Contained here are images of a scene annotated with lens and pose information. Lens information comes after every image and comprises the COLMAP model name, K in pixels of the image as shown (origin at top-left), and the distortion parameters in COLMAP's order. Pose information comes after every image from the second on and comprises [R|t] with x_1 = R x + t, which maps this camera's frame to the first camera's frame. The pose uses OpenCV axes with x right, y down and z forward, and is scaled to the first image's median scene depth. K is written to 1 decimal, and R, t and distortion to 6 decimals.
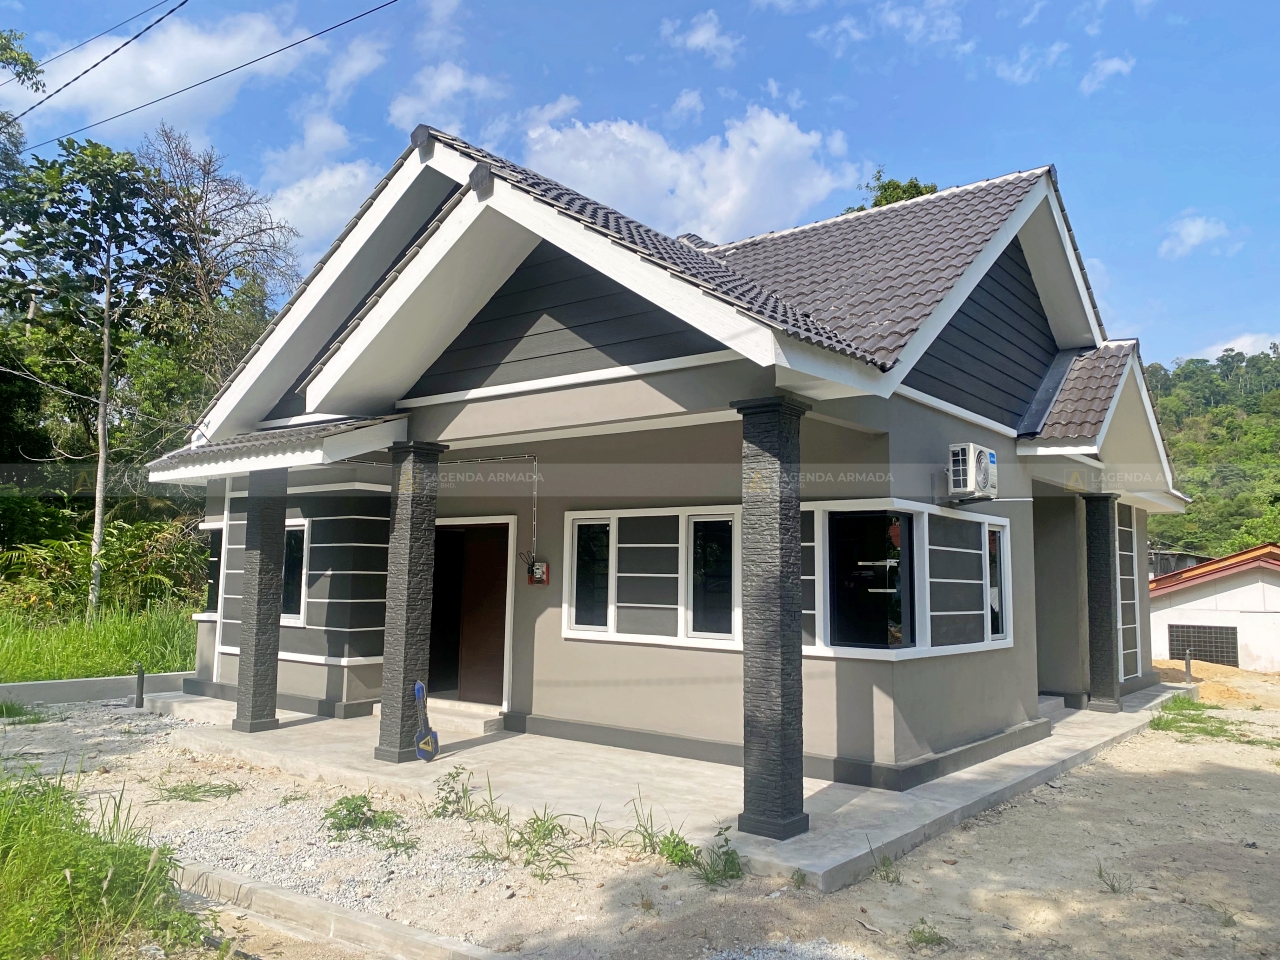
lens RADIAL K [[982.7, 0, 631.3], [0, 982.7, 461.8], [0, 0, 1]] dist [0.025333, -0.030988]
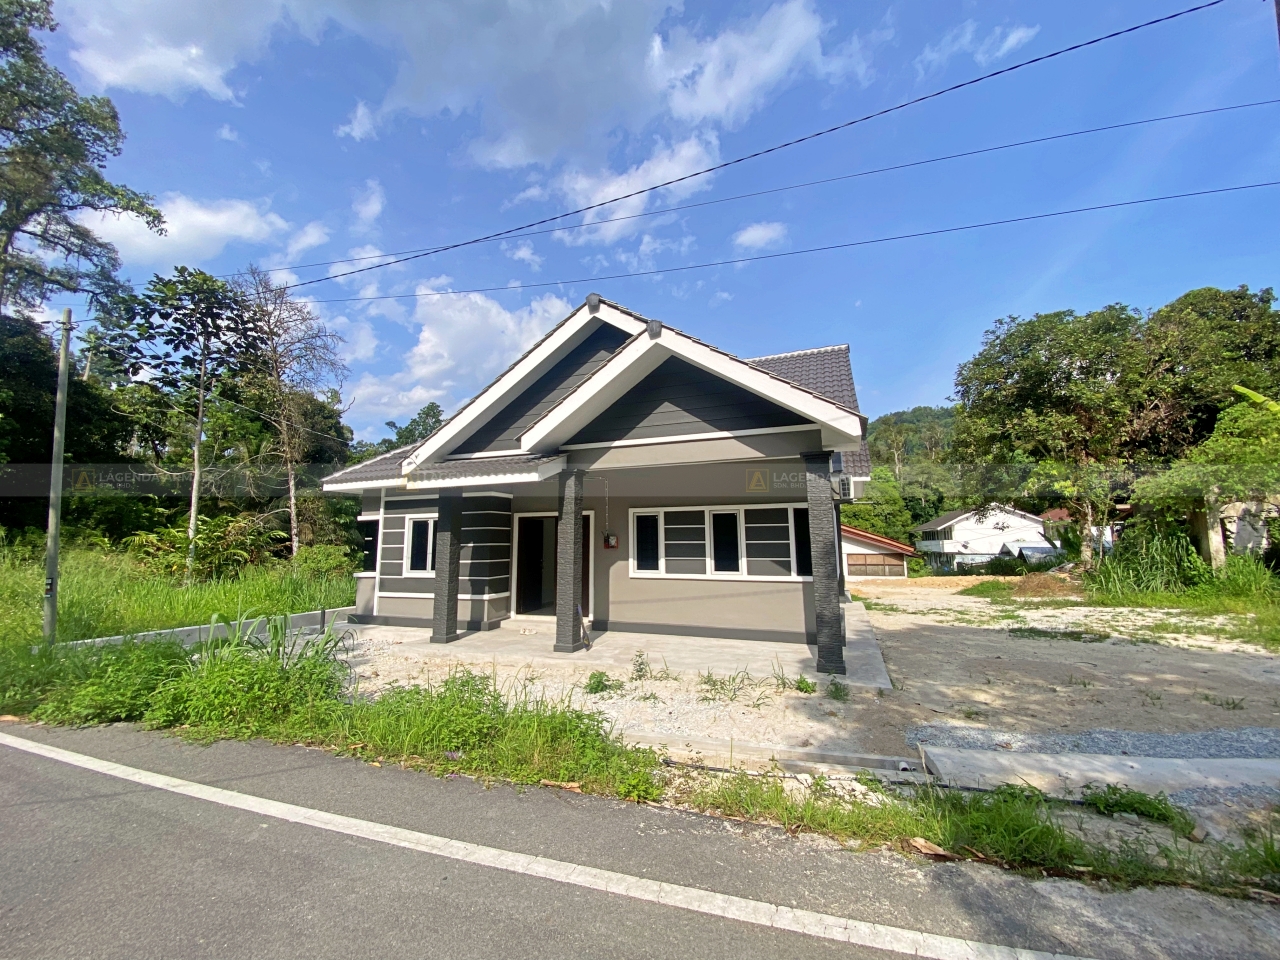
lens RADIAL K [[525.8, 0, 632.8], [0, 525.8, 468.7], [0, 0, 1]] dist [0.003625, -0.012195]
pose [[0.953885, 0.020053, 0.299501, -0.355675], [-0.012374, 0.999545, -0.027513, 0.003174], [-0.299916, 0.022538, 0.953699, 0.057537]]
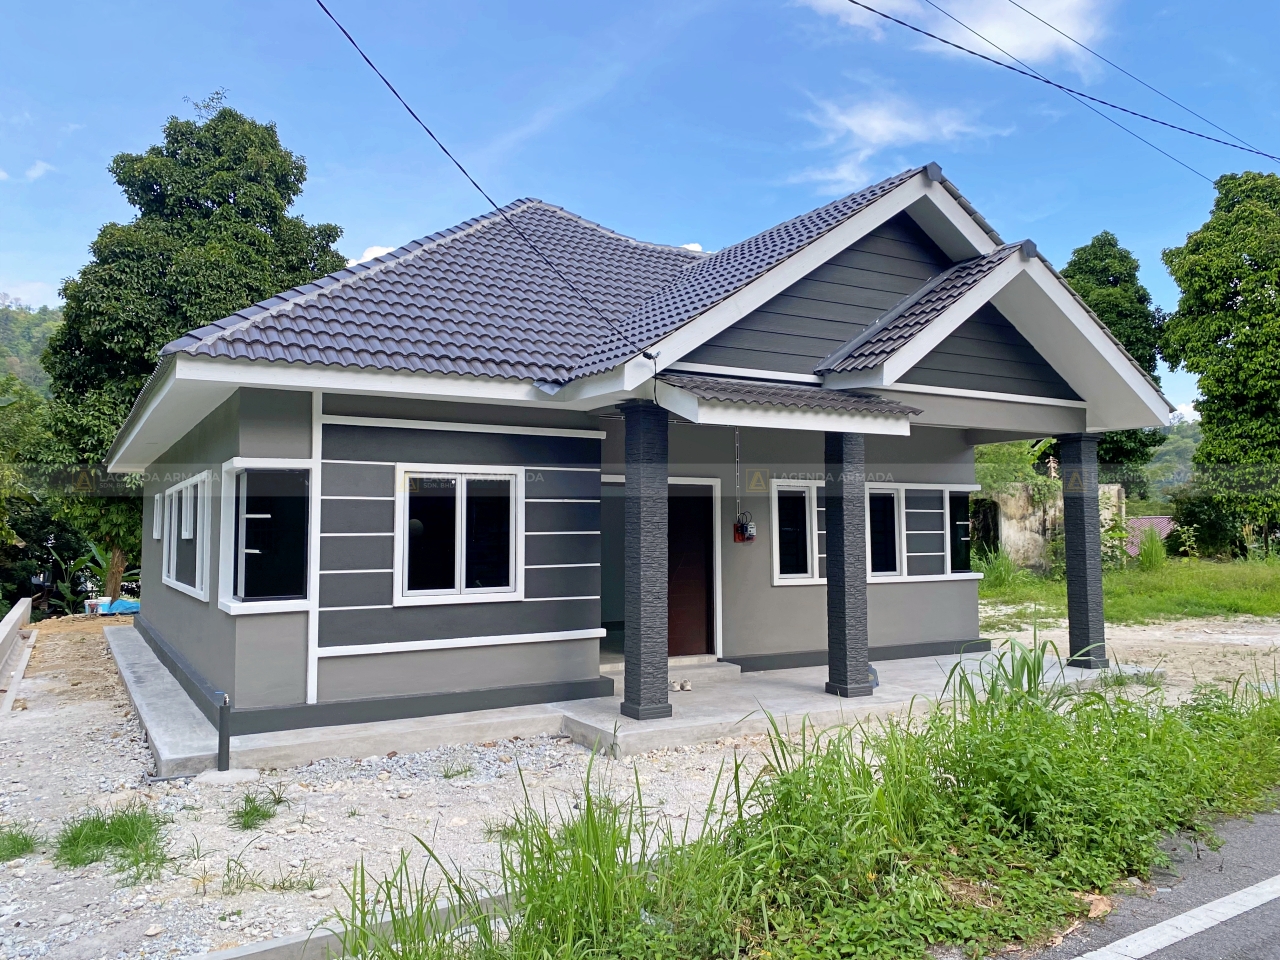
lens RADIAL K [[982.7, 0, 629.3], [0, 982.7, 475.2], [0, 0, 1]] dist [0.025333, -0.030988]
pose [[0.364136, 0.040954, 0.930445, -1.338729], [-0.101986, 0.994778, -0.003873, 0.076424], [-0.925745, -0.093482, 0.366412, 0.817973]]
